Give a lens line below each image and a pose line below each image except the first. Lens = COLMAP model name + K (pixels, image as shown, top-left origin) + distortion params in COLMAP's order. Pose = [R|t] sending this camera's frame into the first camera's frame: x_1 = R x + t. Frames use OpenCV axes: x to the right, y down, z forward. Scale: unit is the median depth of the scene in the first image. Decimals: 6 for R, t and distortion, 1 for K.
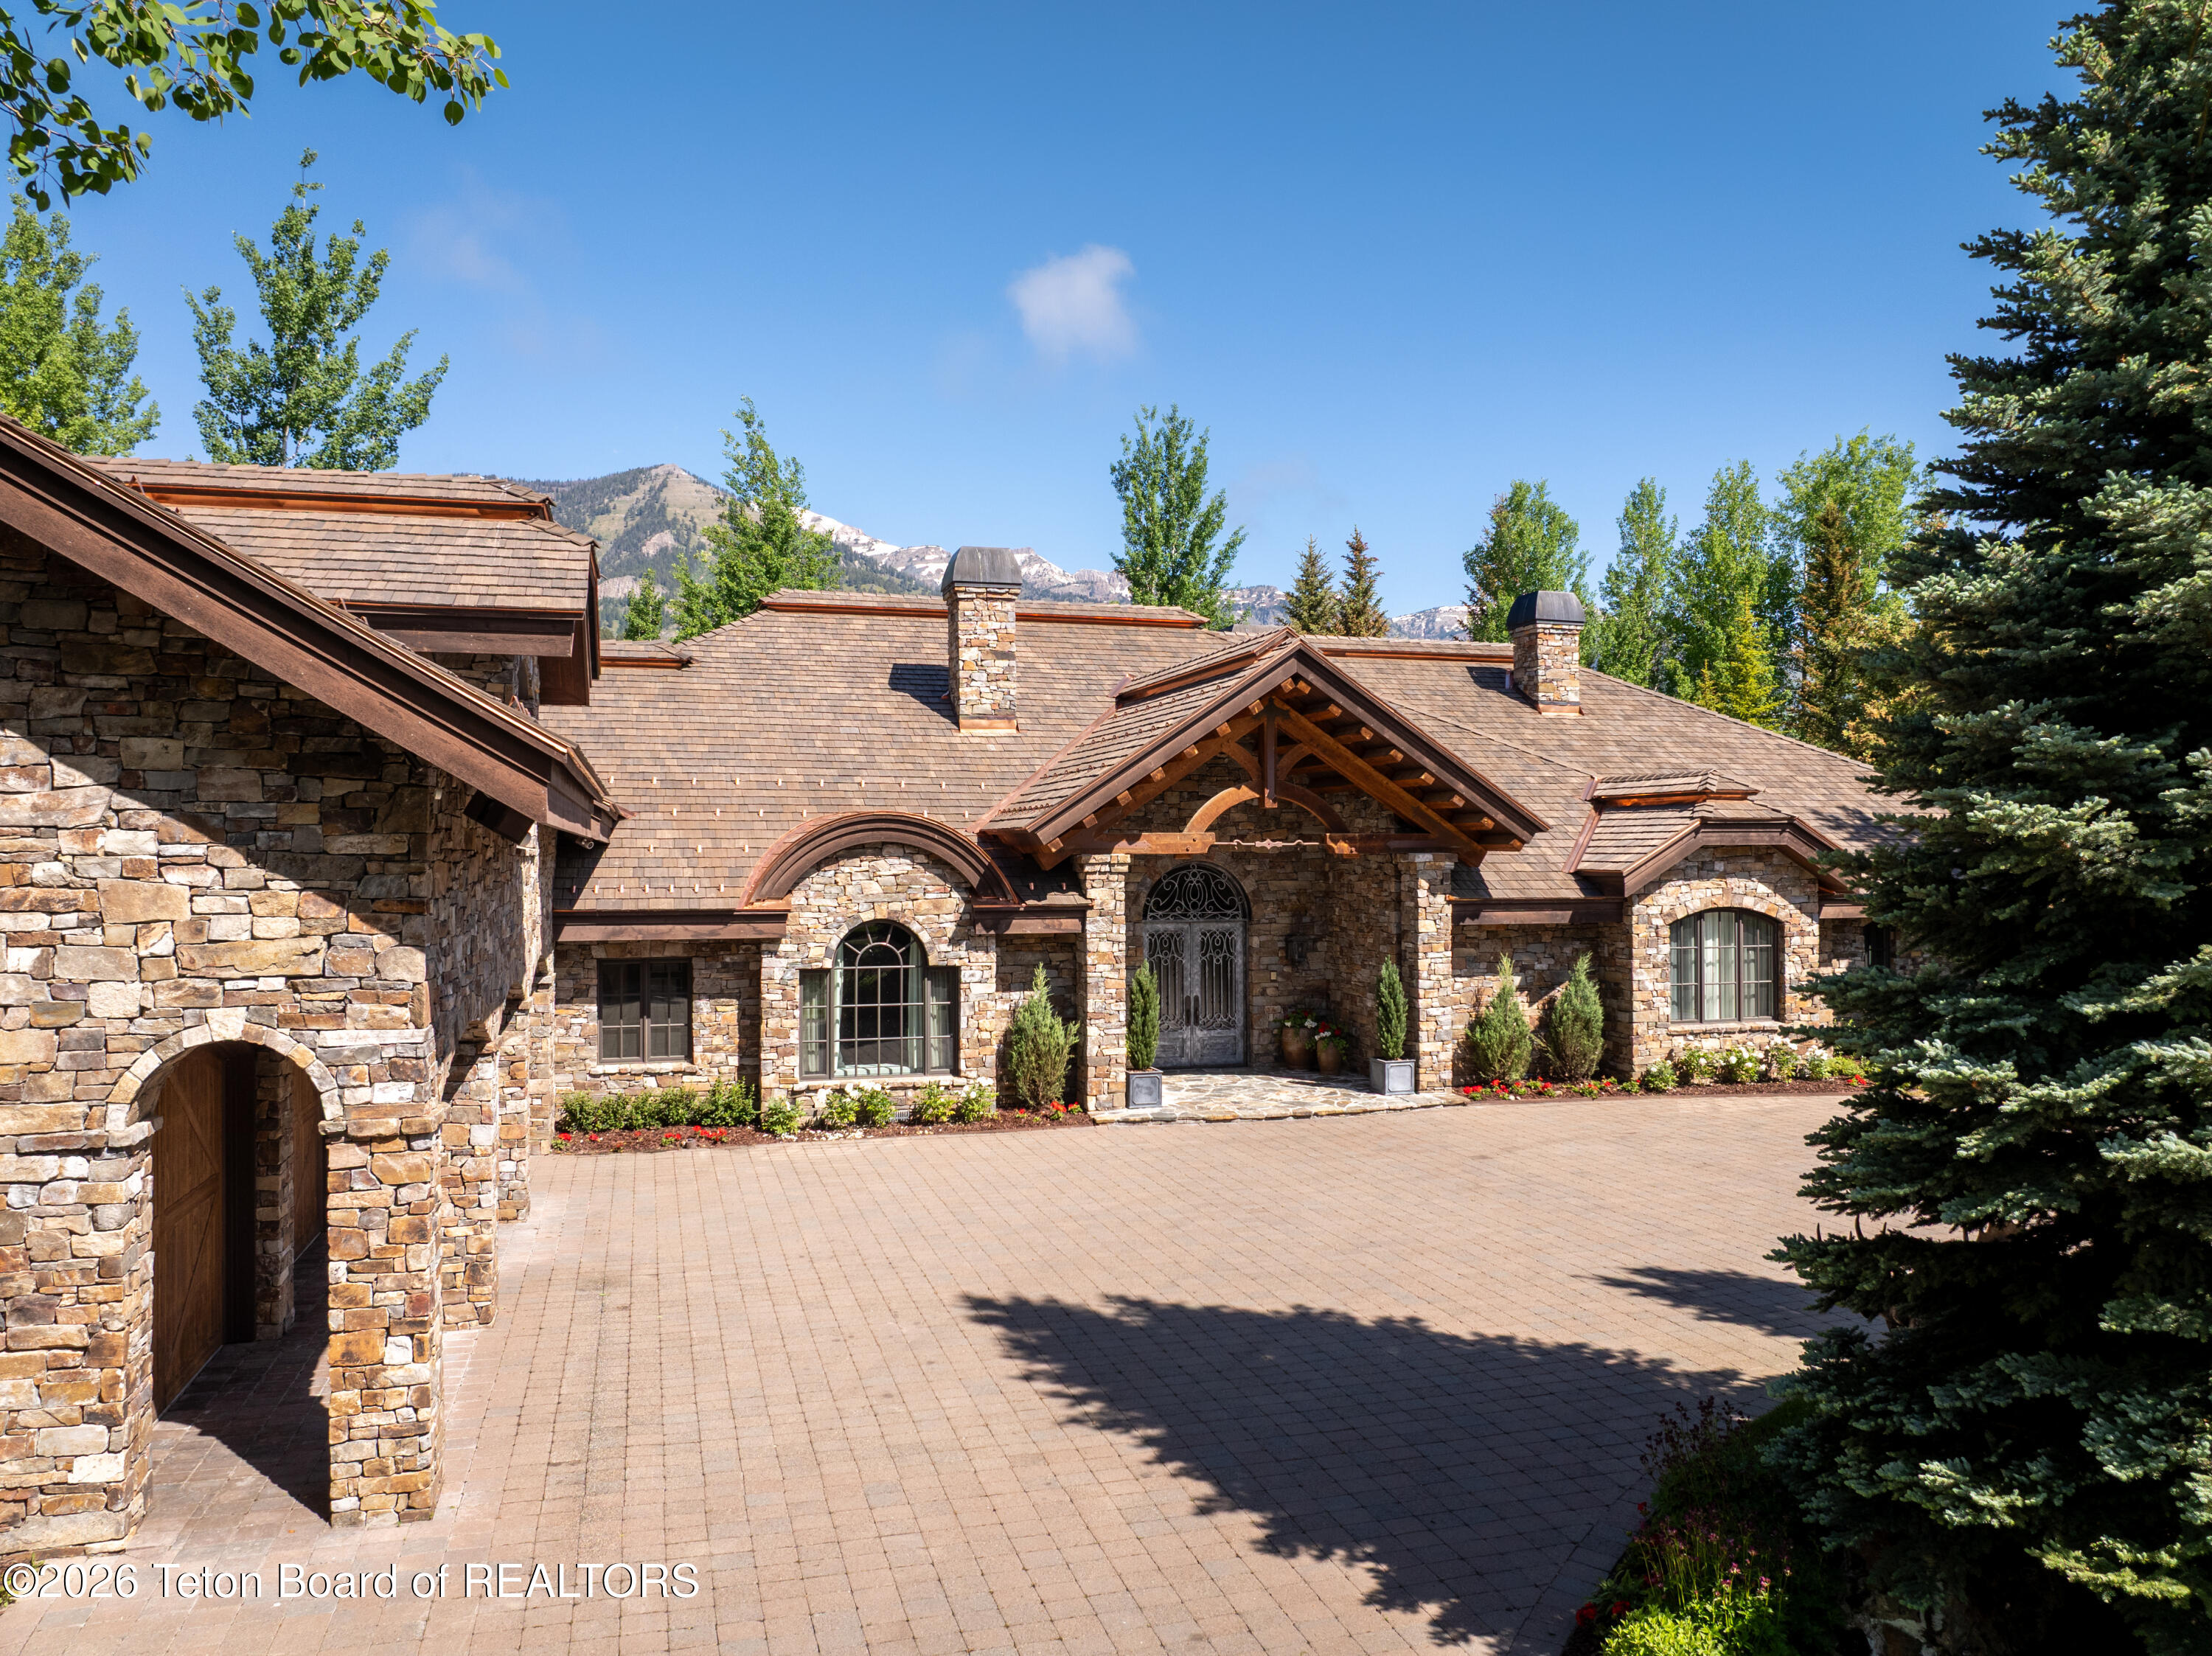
lens RADIAL K [[1522.8, 0, 1096.1], [0, 1522.8, 821.7], [0, 0, 1]] dist [-0.027139, -0.025584]
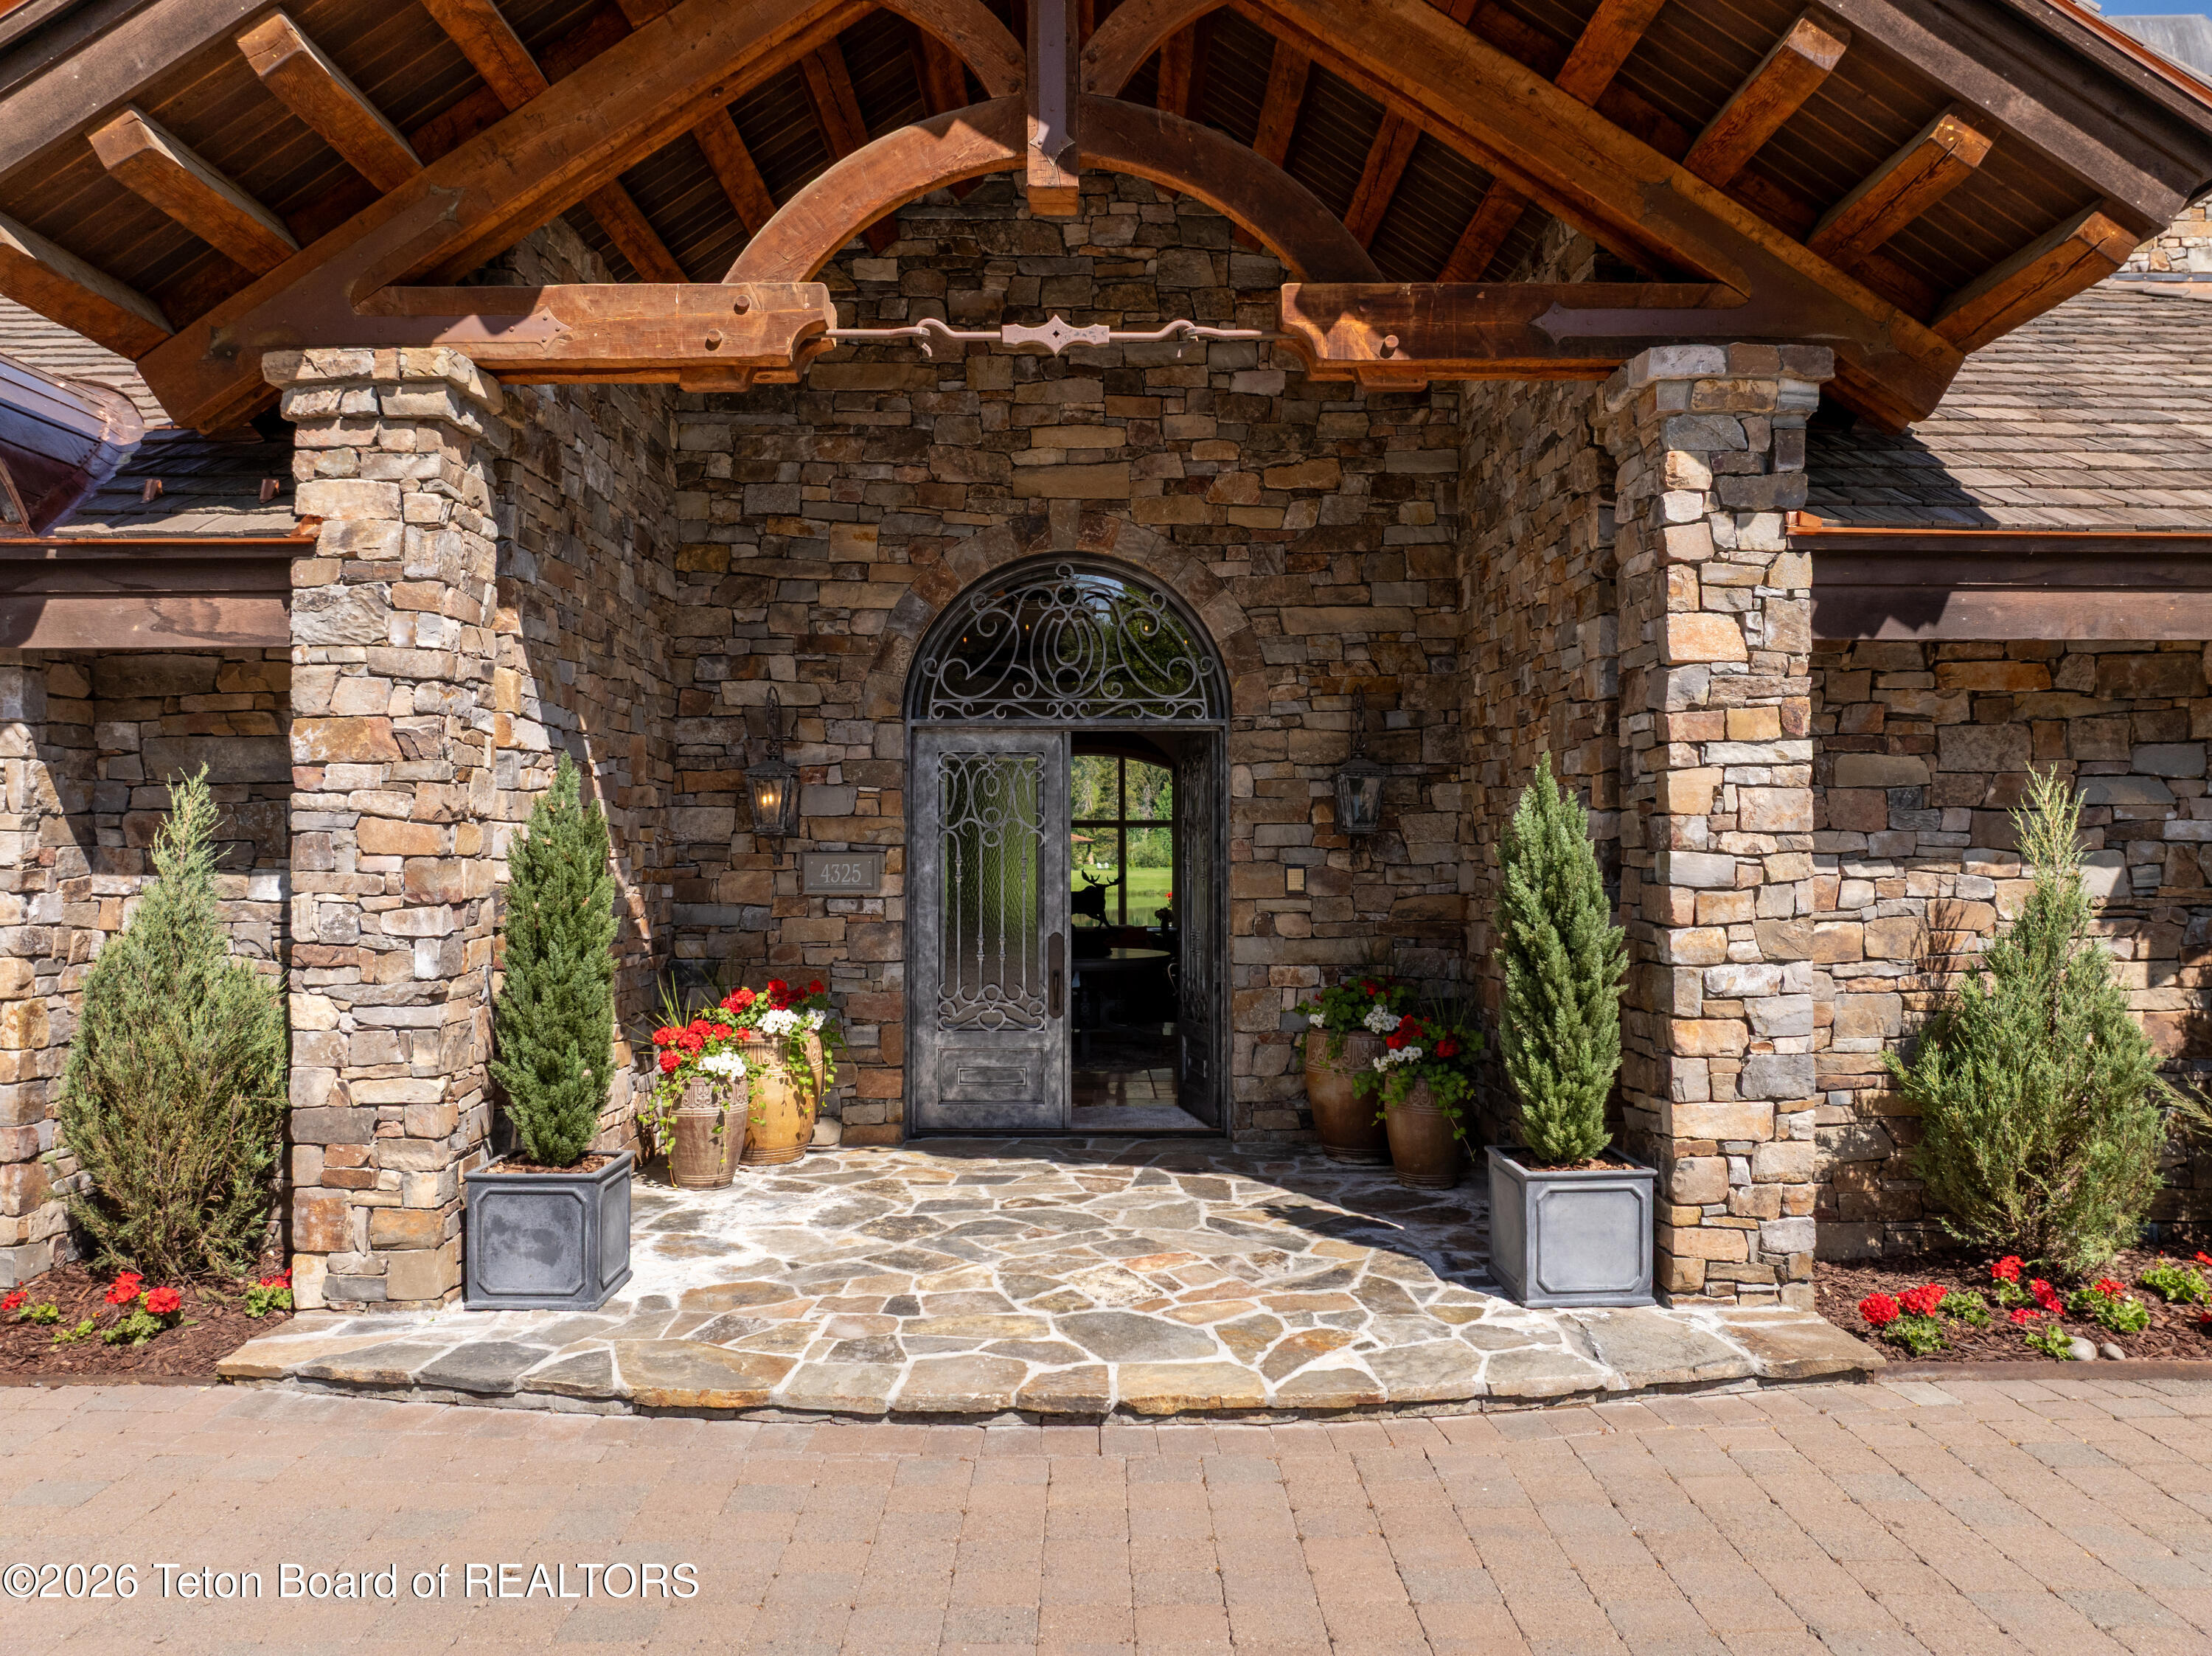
lens RADIAL K [[1552.1, 0, 1101.3], [0, 1552.1, 825.1], [0, 0, 1]] dist [-0.040821, -0.003649]
pose [[0.962425, -0.004890, -0.271503, 0.204819], [0.005862, 0.999979, 0.002769, 0.105543], [0.271483, -0.004256, 0.962434, 0.782282]]
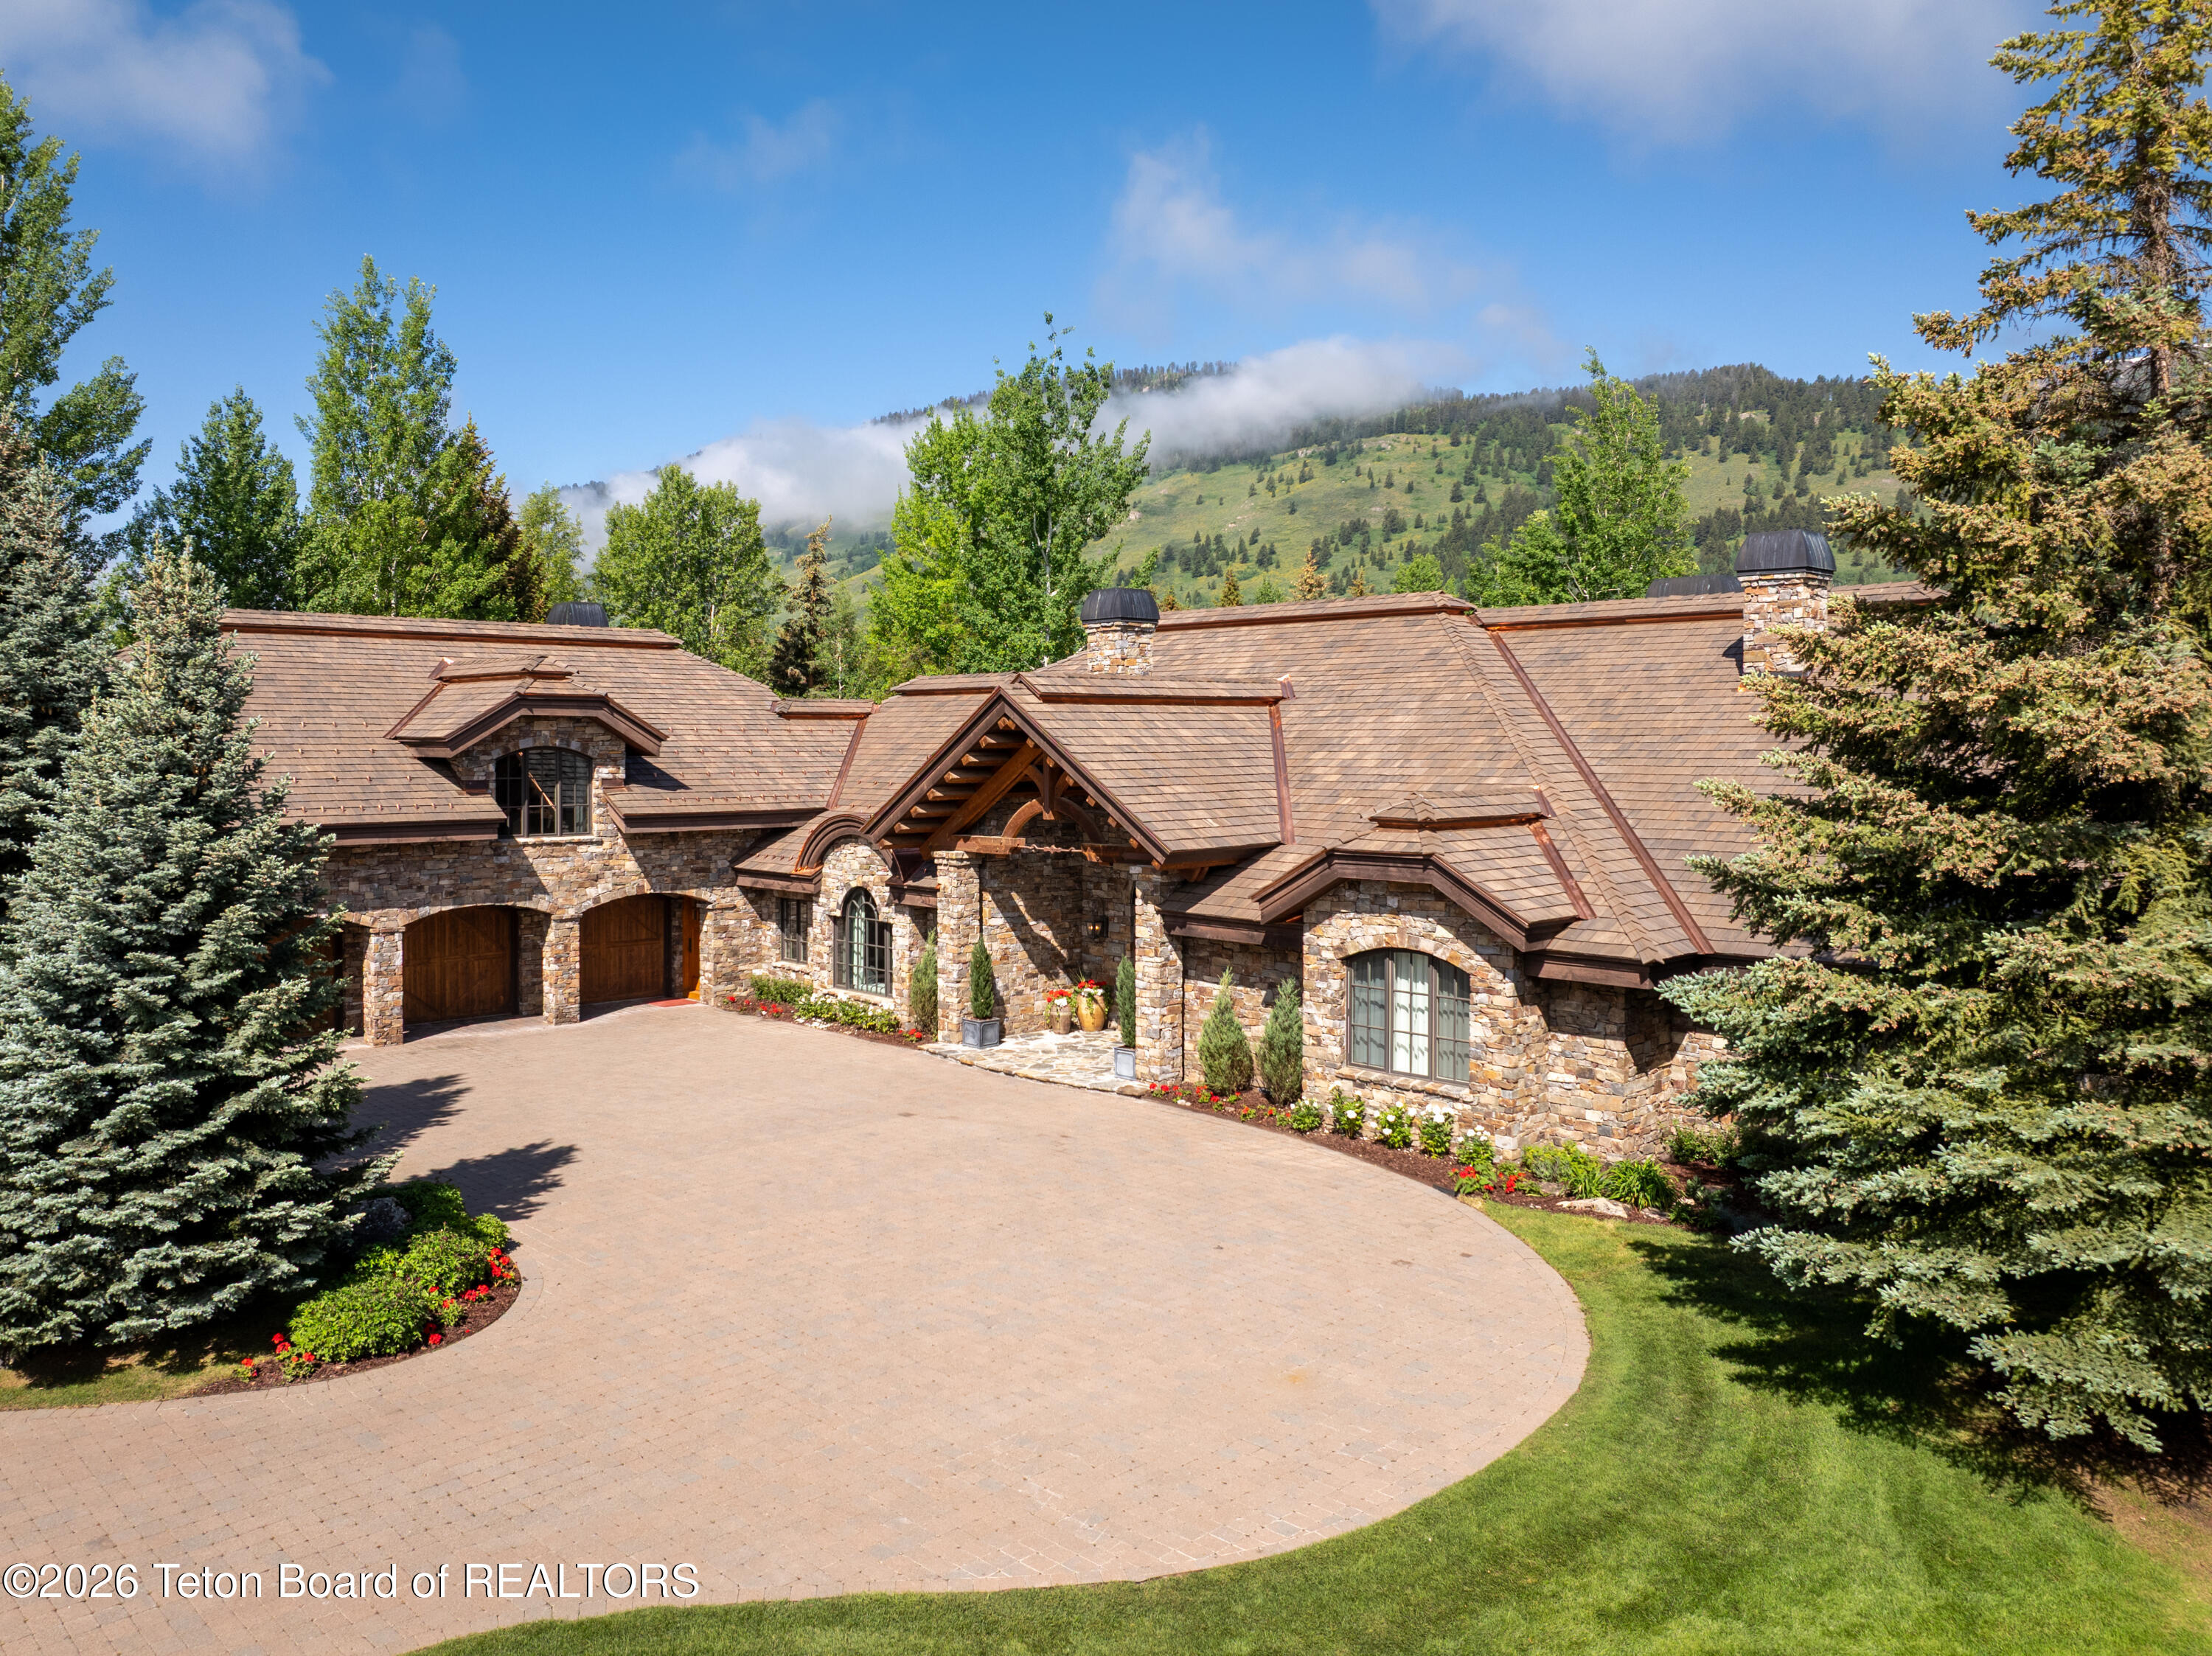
lens RADIAL K [[1644.4, 0, 1042.1], [0, 1644.4, 762.7], [0, 0, 1]] dist [-0.045341, -0.007523]
pose [[0.453305, 0.013342, -0.891256, 1.332382], [0.015946, 0.999607, 0.023074, -0.088133], [0.891213, -0.024672, 0.452914, 0.430320]]
